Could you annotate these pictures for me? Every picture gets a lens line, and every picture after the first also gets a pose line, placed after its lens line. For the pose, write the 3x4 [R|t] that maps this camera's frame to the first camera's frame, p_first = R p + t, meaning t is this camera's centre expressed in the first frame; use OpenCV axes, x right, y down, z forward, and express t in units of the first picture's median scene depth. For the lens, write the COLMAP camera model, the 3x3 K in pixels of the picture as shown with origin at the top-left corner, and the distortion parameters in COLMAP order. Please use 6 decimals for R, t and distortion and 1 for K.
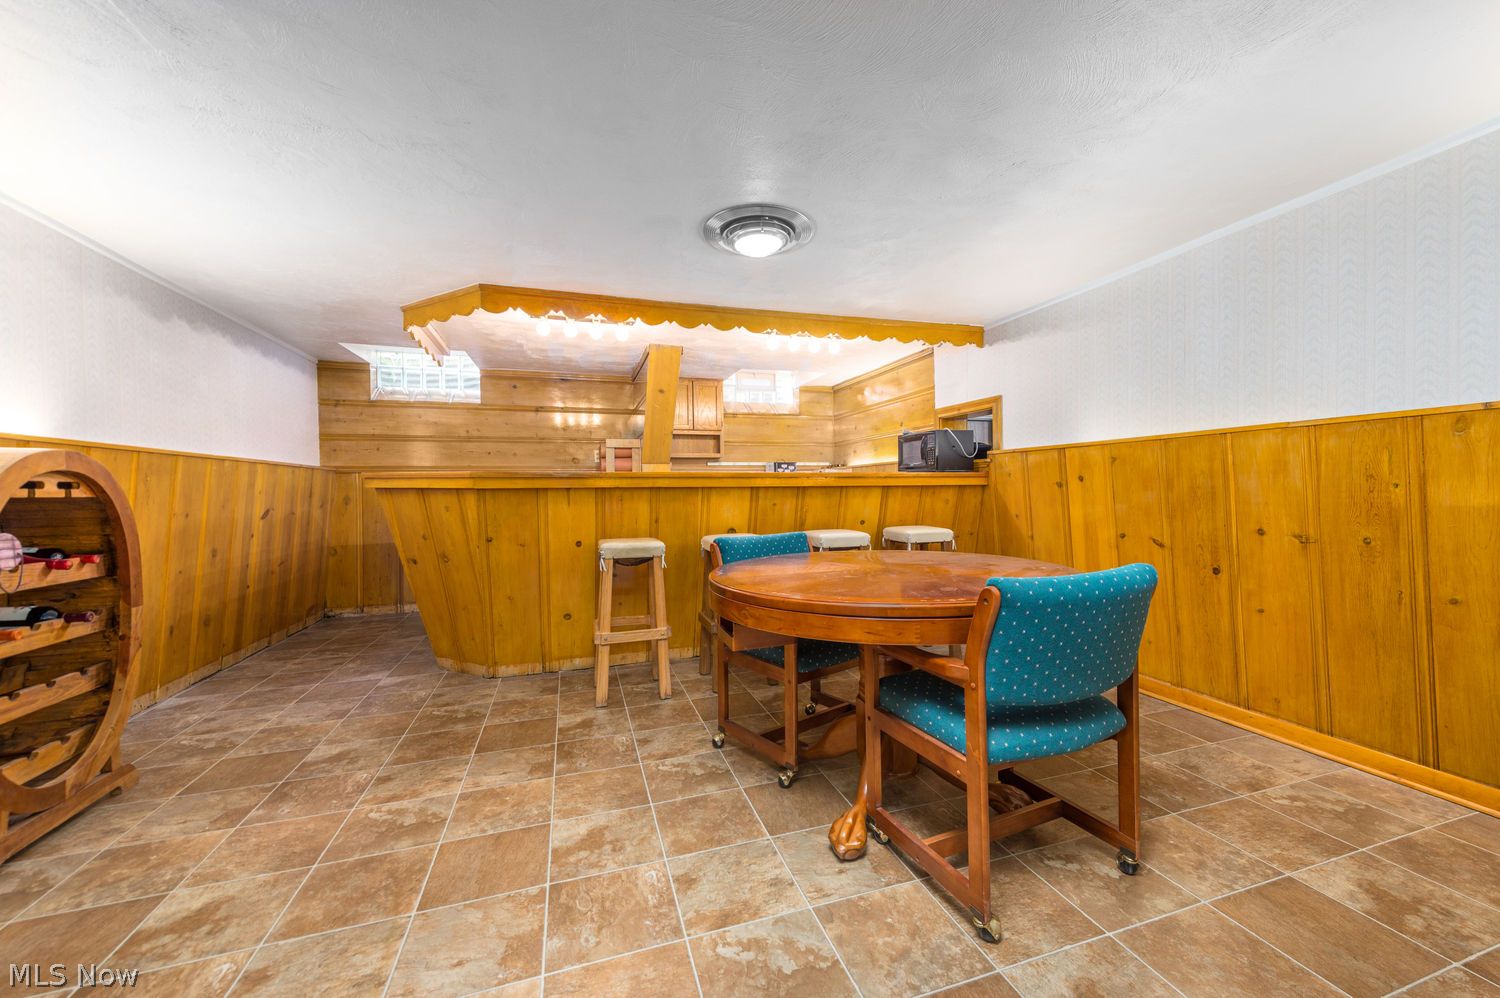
lens RADIAL K [[595.0, 0, 765.4], [0, 595.0, 492.7], [0, 0, 1]] dist [0.019595, -0.000081]
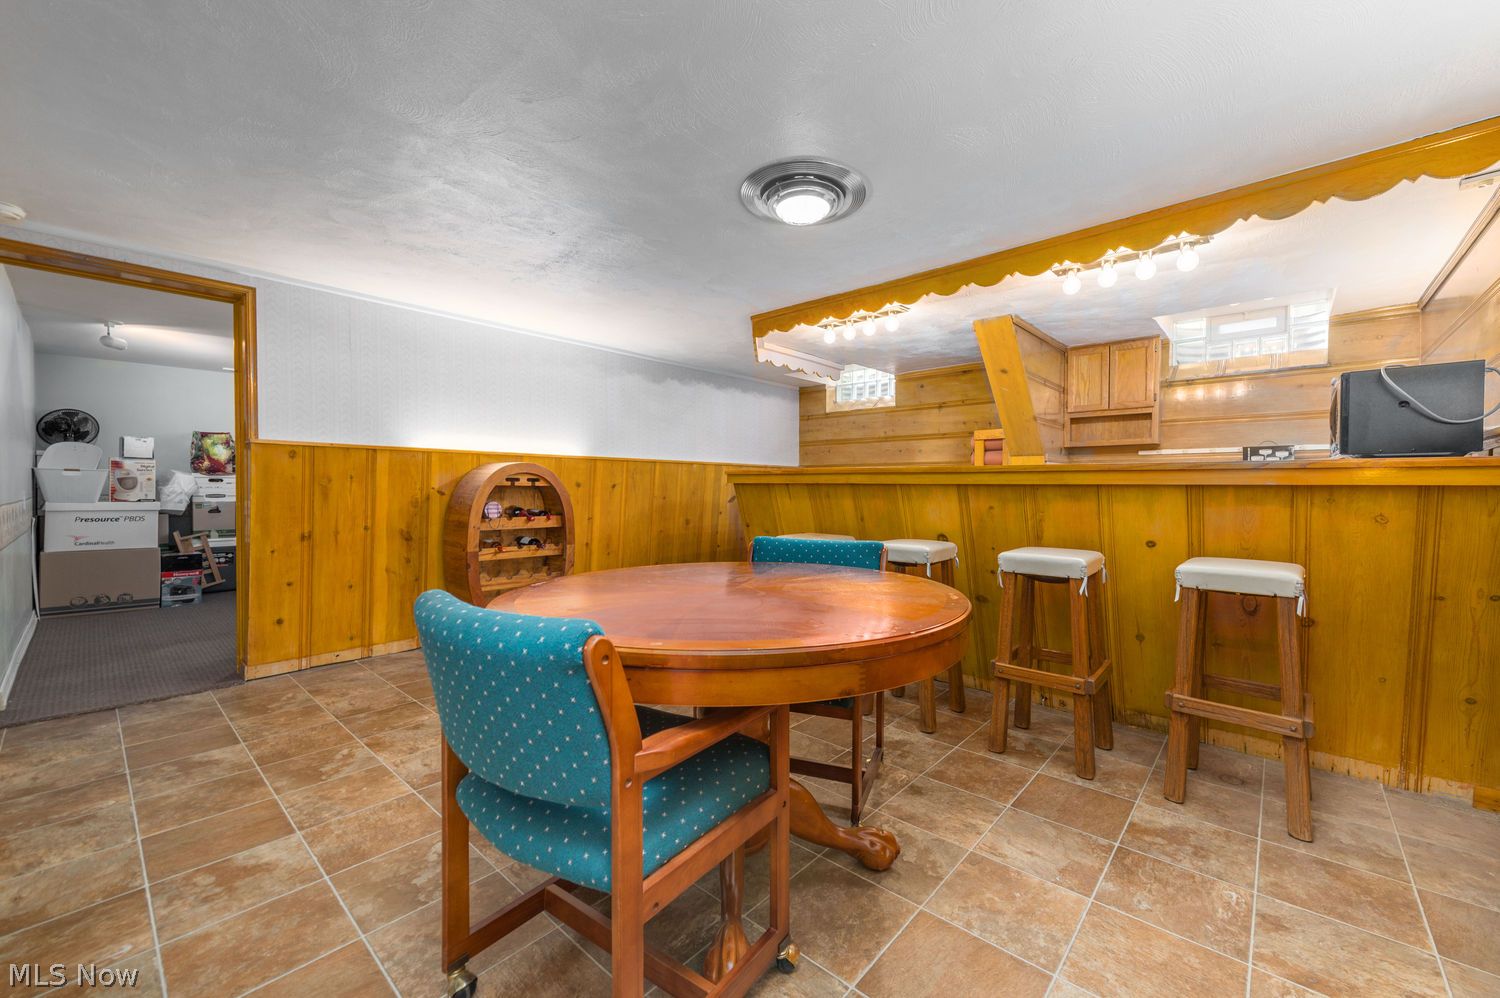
lens RADIAL K [[595.0, 0, 765.4], [0, 595.0, 492.7], [0, 0, 1]] dist [0.019595, -0.000081]
pose [[0.500605, 0.023041, -0.865369, 0.502793], [-0.015065, 0.999726, 0.017903, -0.008358], [0.865545, 0.004074, 0.500815, 0.348143]]
